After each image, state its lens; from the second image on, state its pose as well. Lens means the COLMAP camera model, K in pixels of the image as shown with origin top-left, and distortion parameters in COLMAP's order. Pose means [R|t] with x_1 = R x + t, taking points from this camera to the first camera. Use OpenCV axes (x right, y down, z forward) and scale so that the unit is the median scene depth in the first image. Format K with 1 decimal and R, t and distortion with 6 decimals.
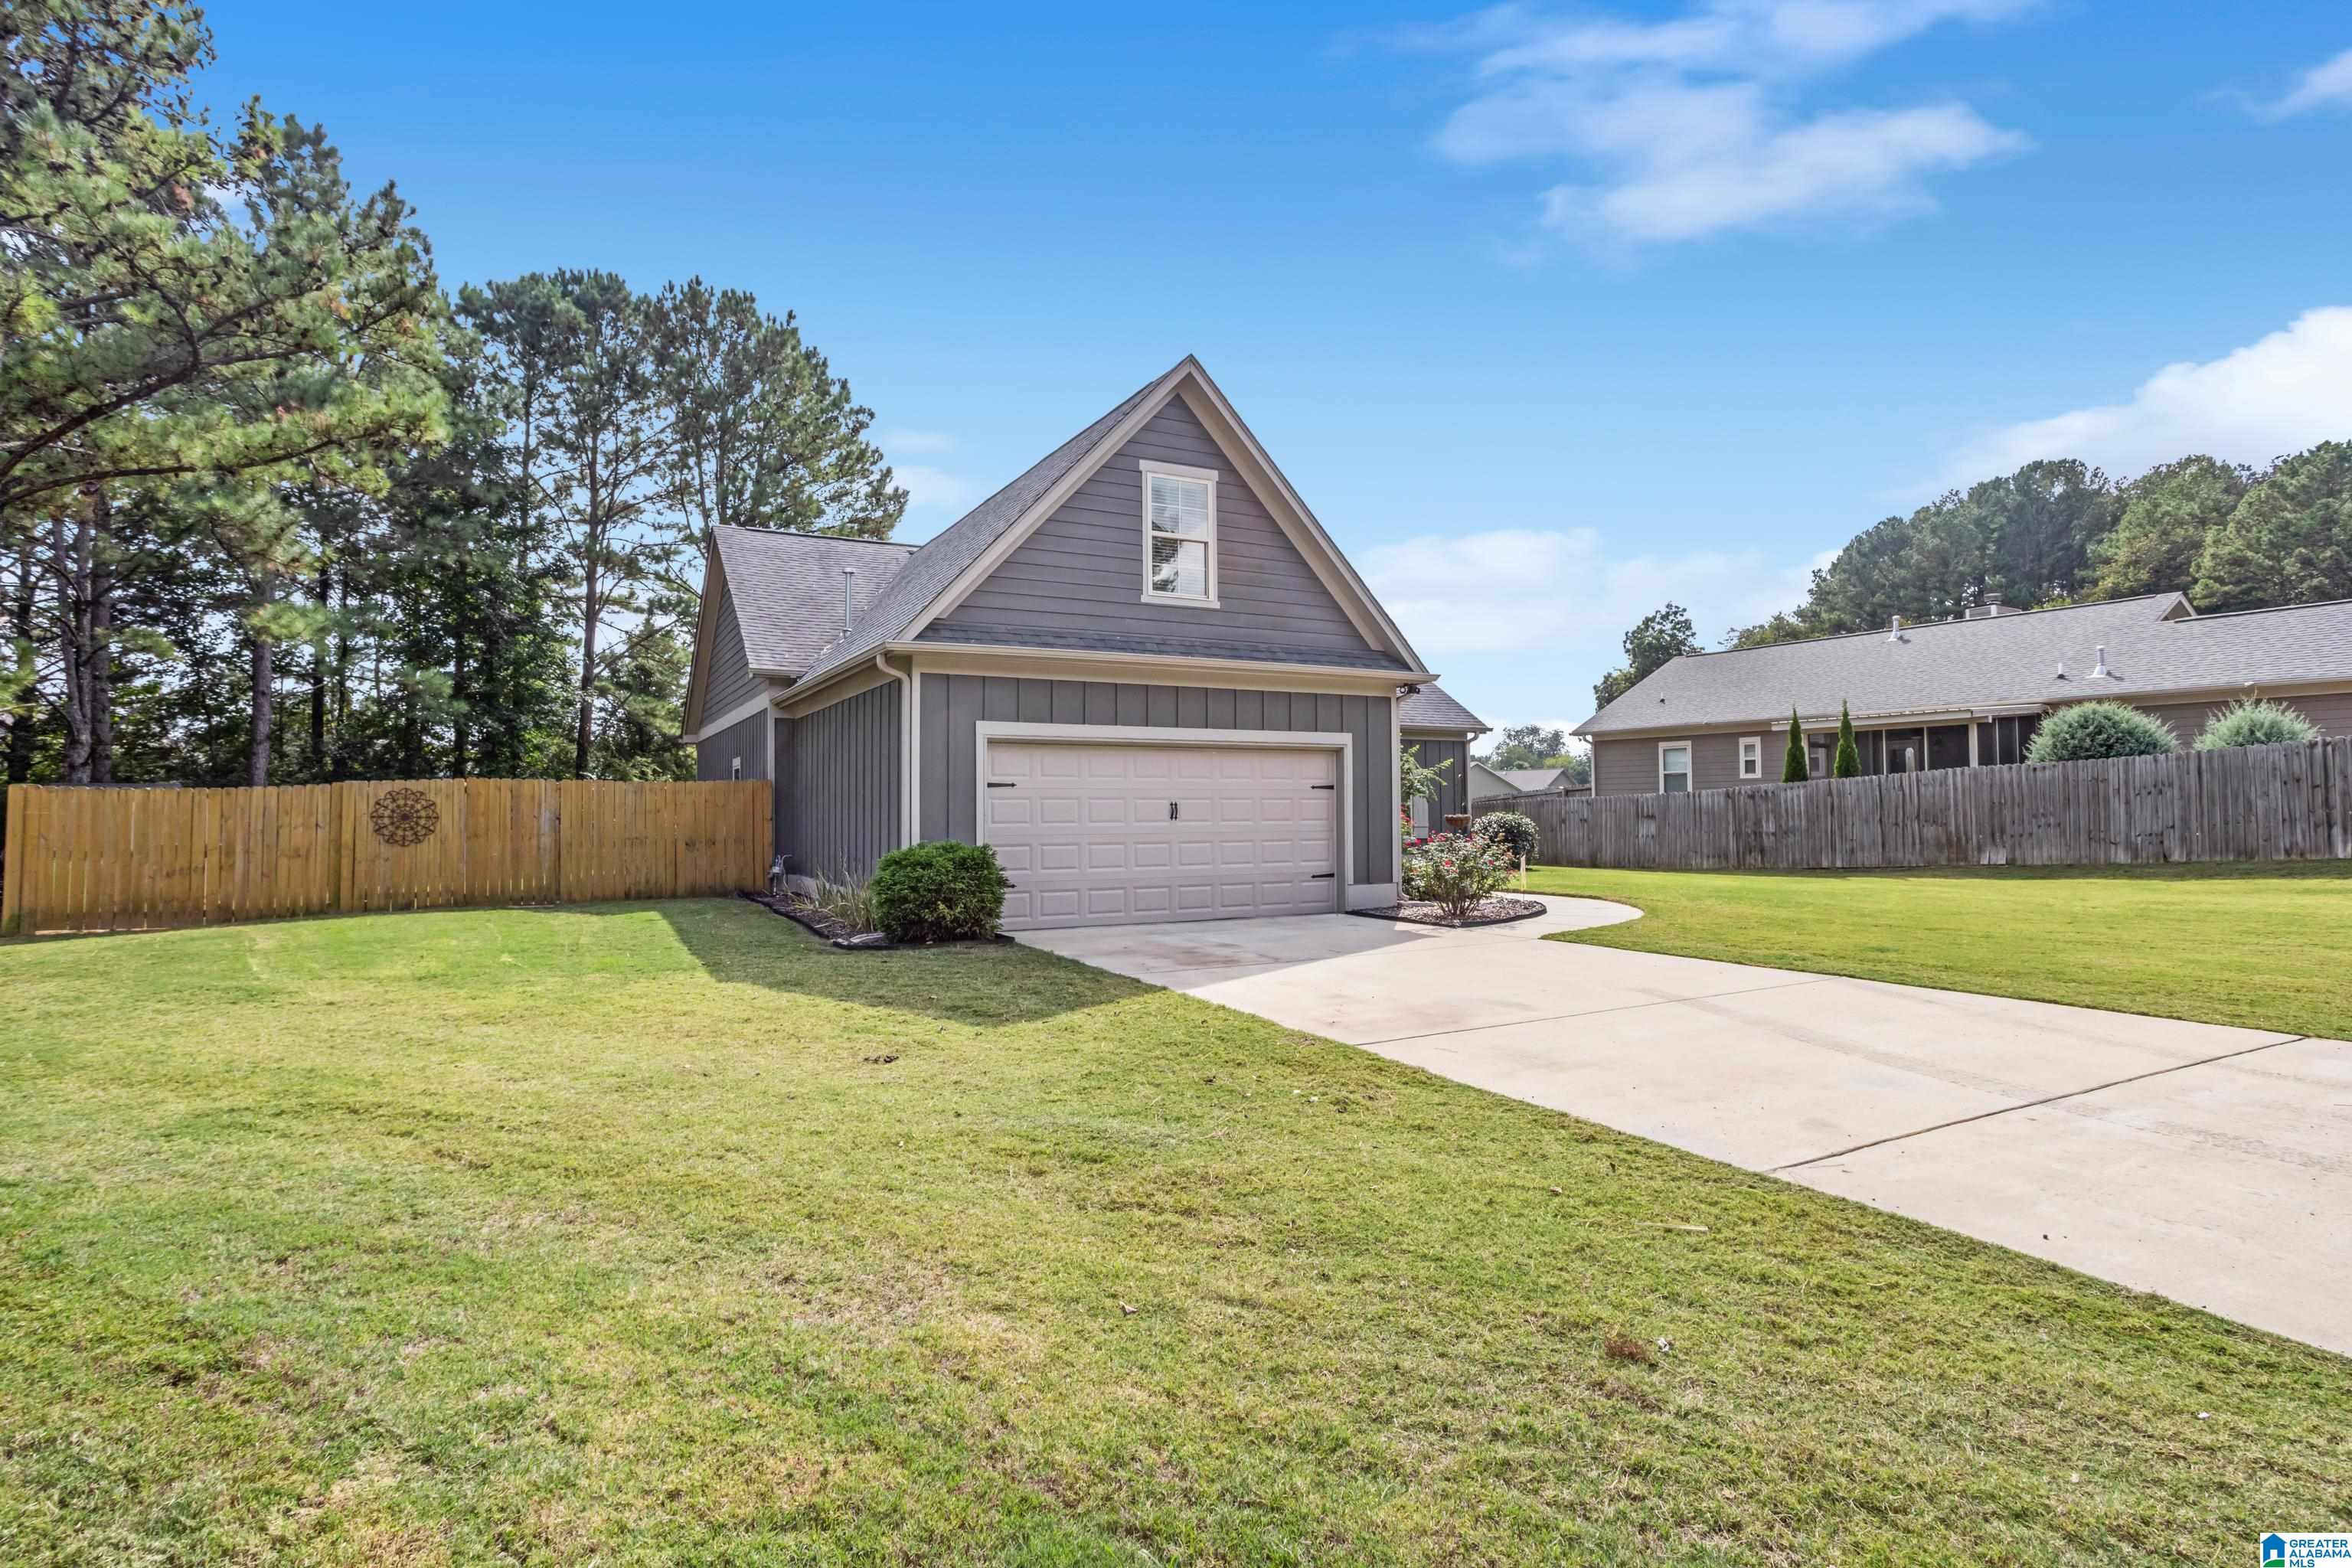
lens RADIAL K [[1162.0, 0, 1167.7], [0, 1162.0, 766.4], [0, 0, 1]] dist [-0.027173, 0.011509]
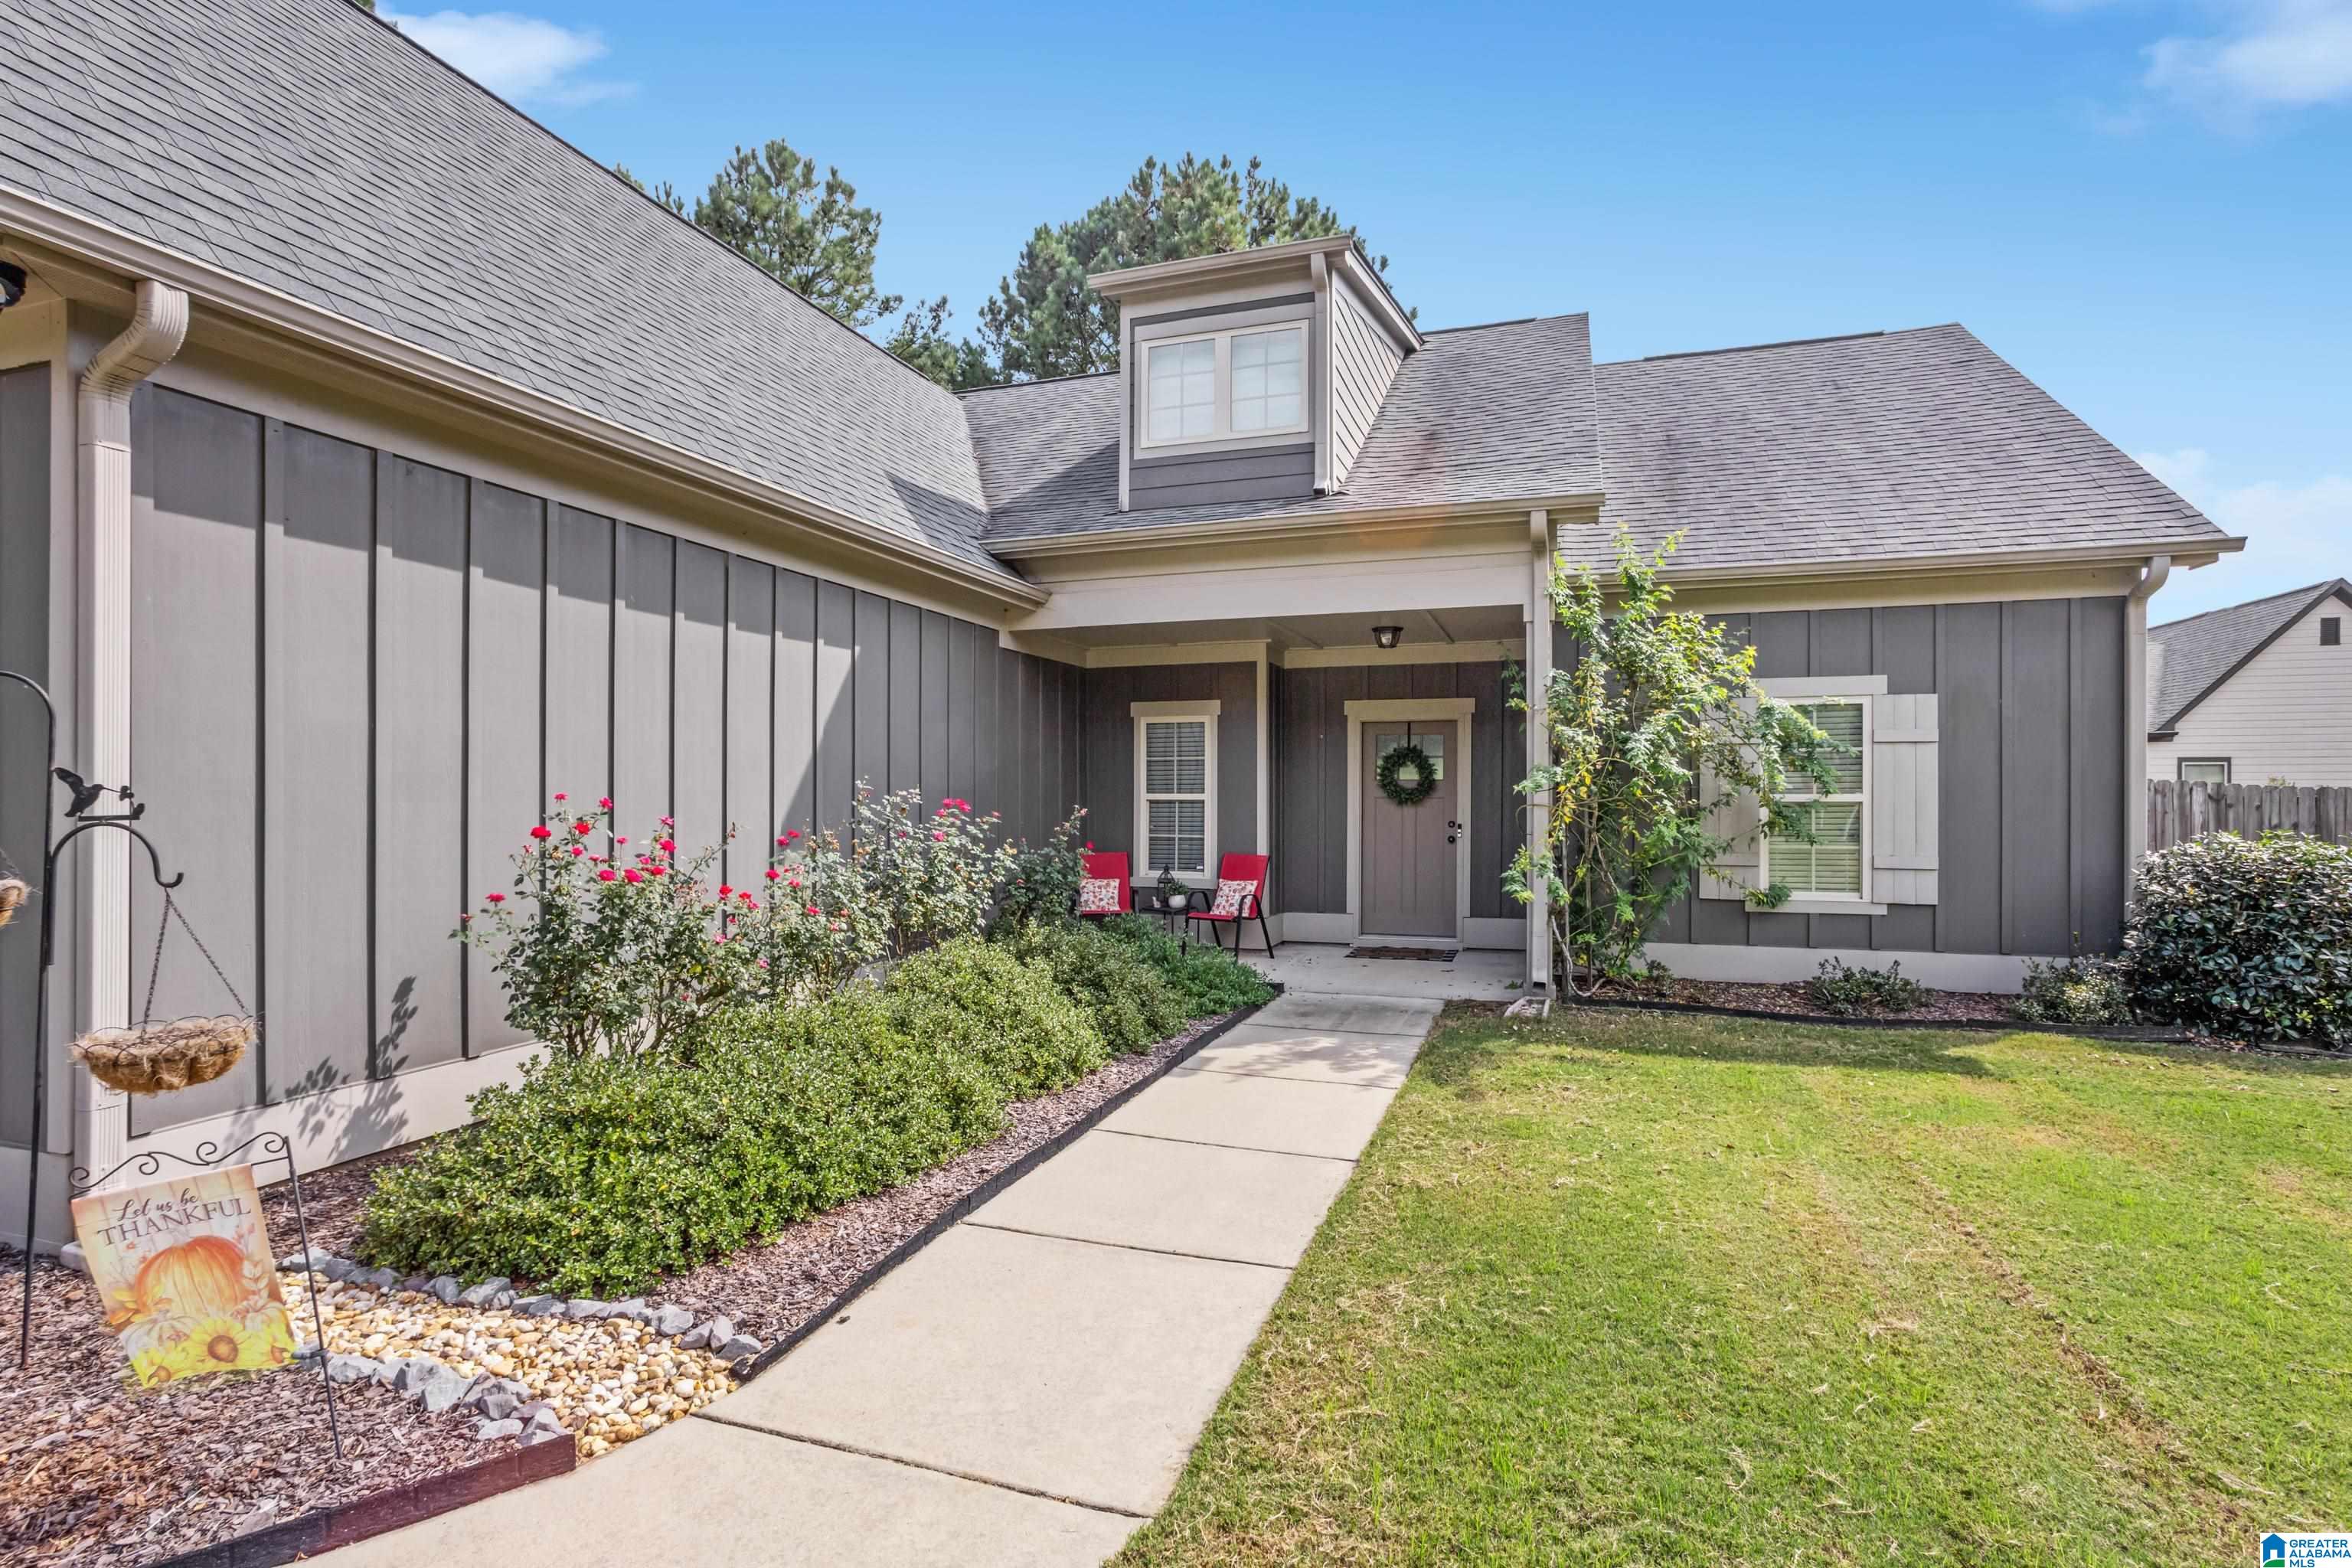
lens RADIAL K [[1162.0, 0, 1160.6], [0, 1162.0, 793.7], [0, 0, 1]] dist [-0.027173, 0.011509]
pose [[0.662276, 0.005381, -0.749241, 0.526025], [0.024309, 0.999293, 0.028664, 0.027383], [0.748866, -0.037196, 0.661677, 1.032270]]
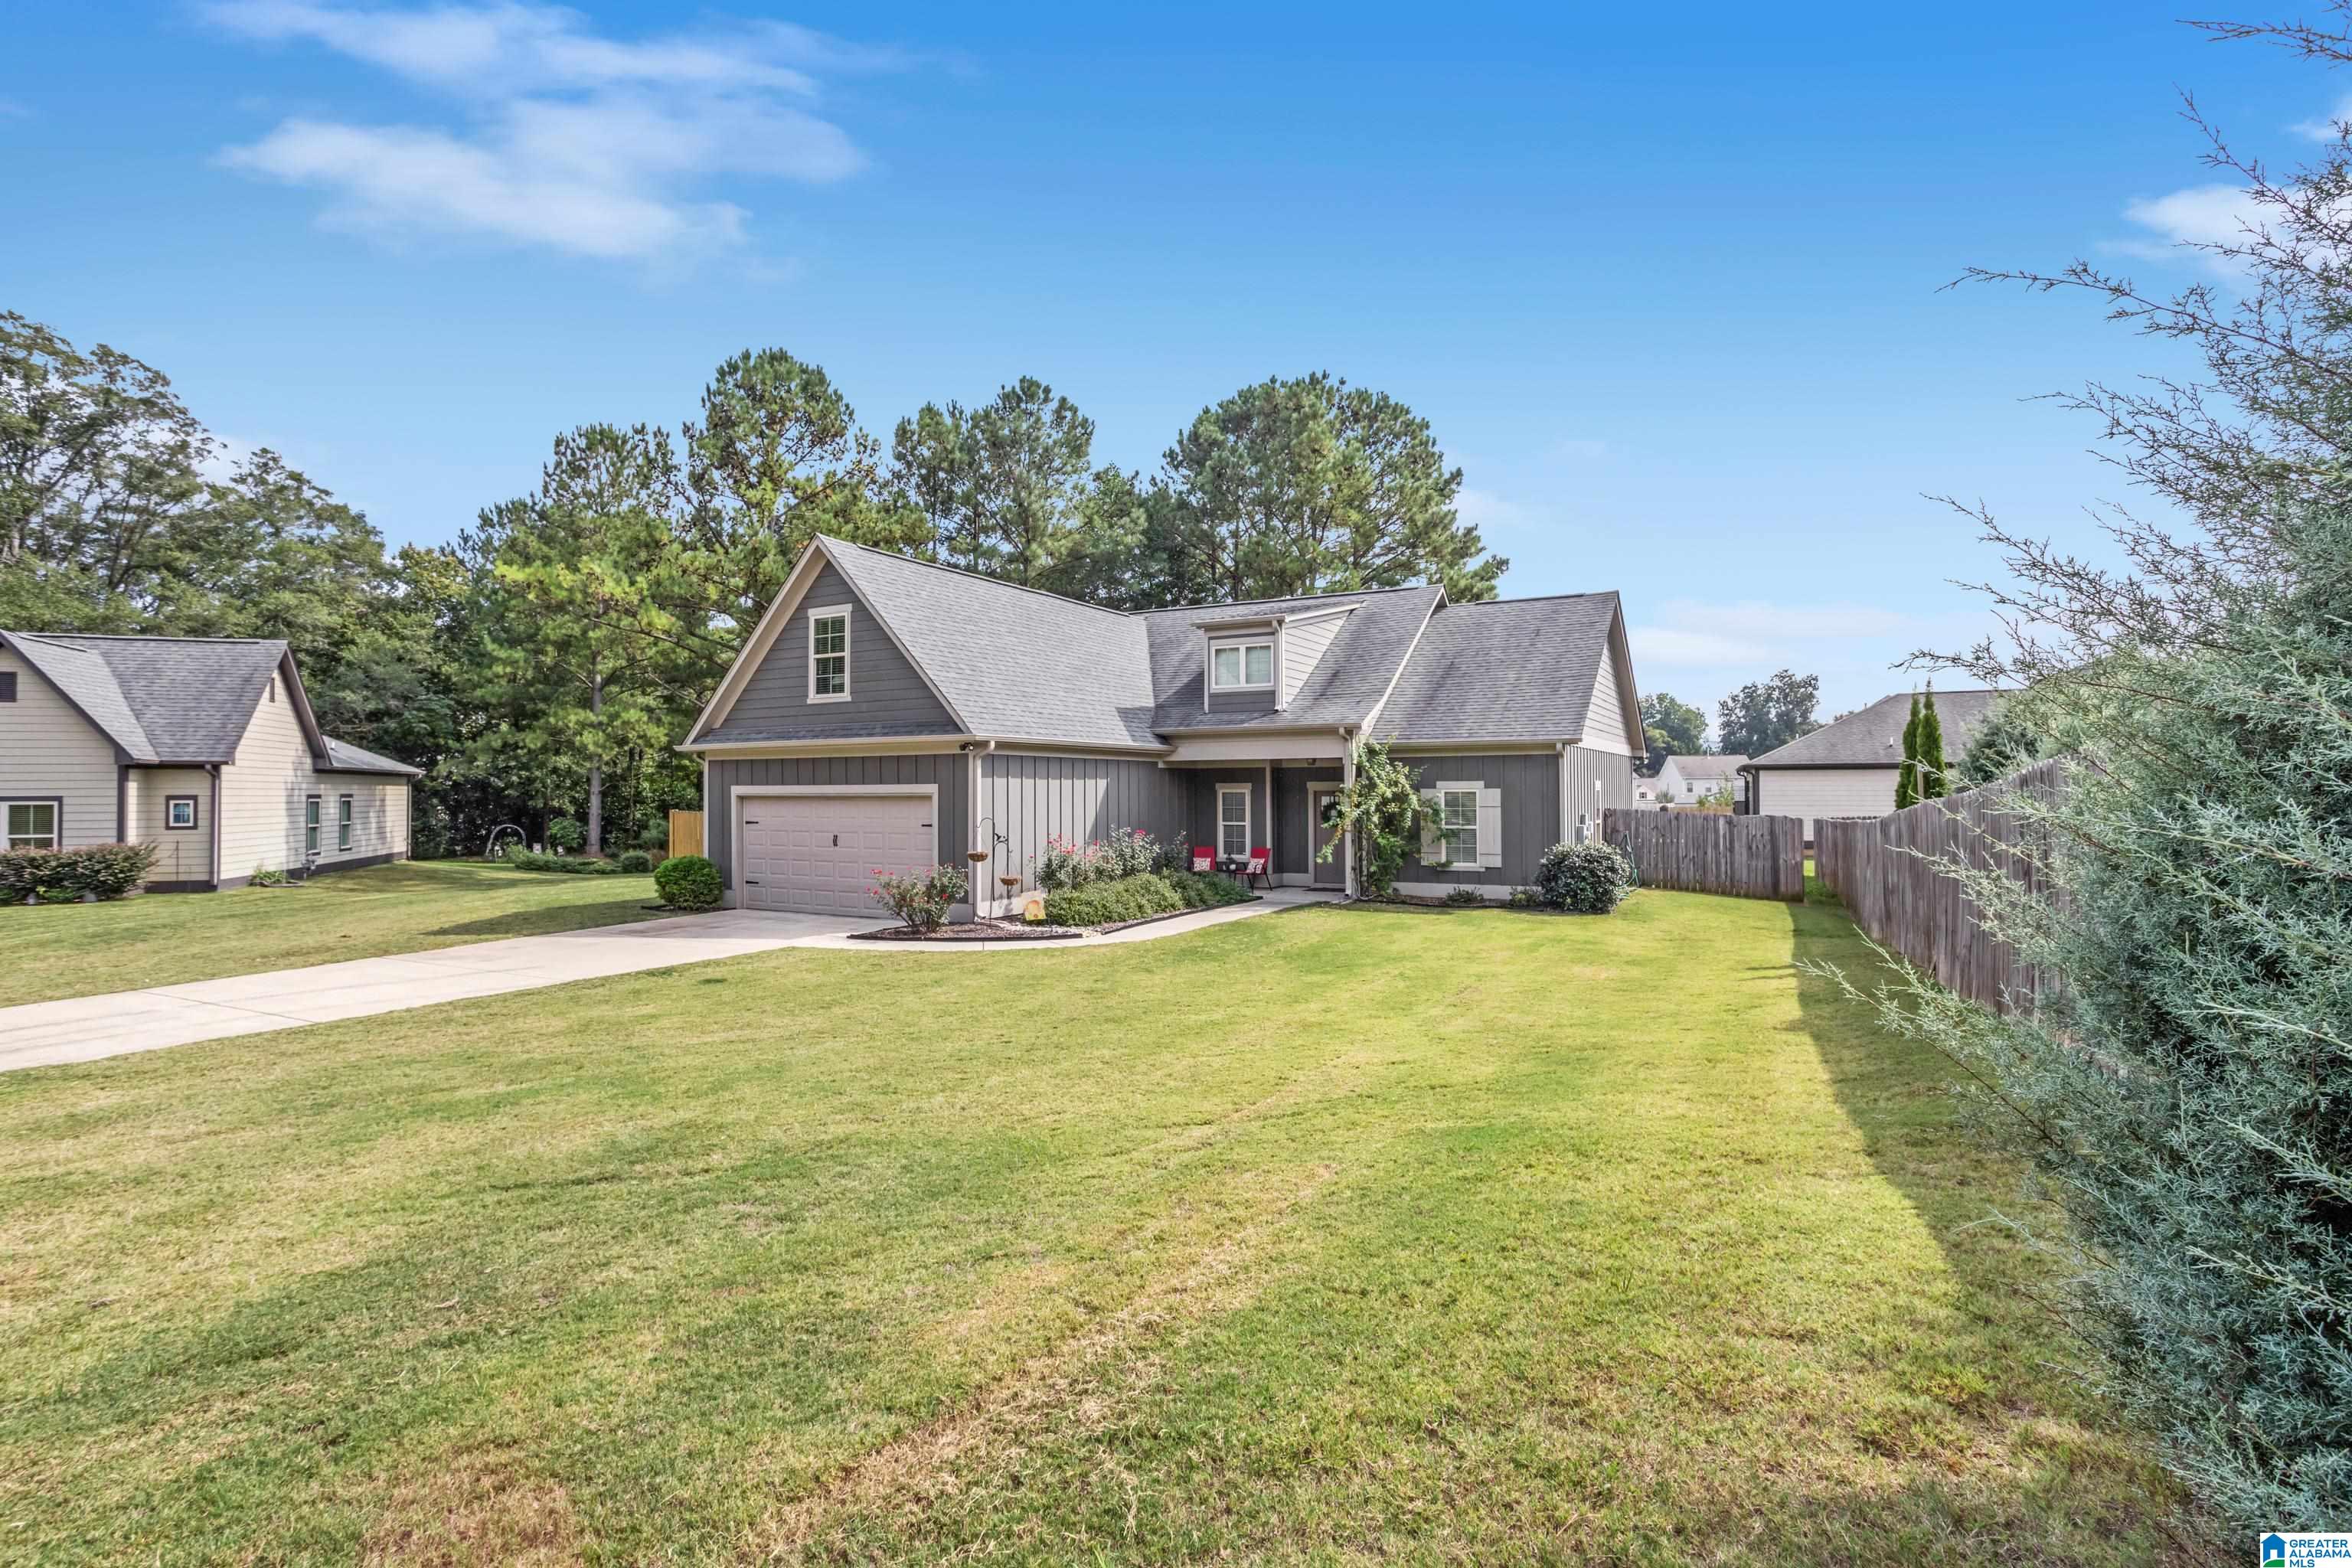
lens RADIAL K [[1162.0, 0, 1162.0], [0, 1162.0, 795.5], [0, 0, 1]] dist [-0.027173, 0.011509]
pose [[0.528433, 0.007699, -0.848940, 1.376962], [0.035304, 0.998895, 0.031034, -0.046966], [0.848241, -0.046370, 0.527577, 0.531800]]
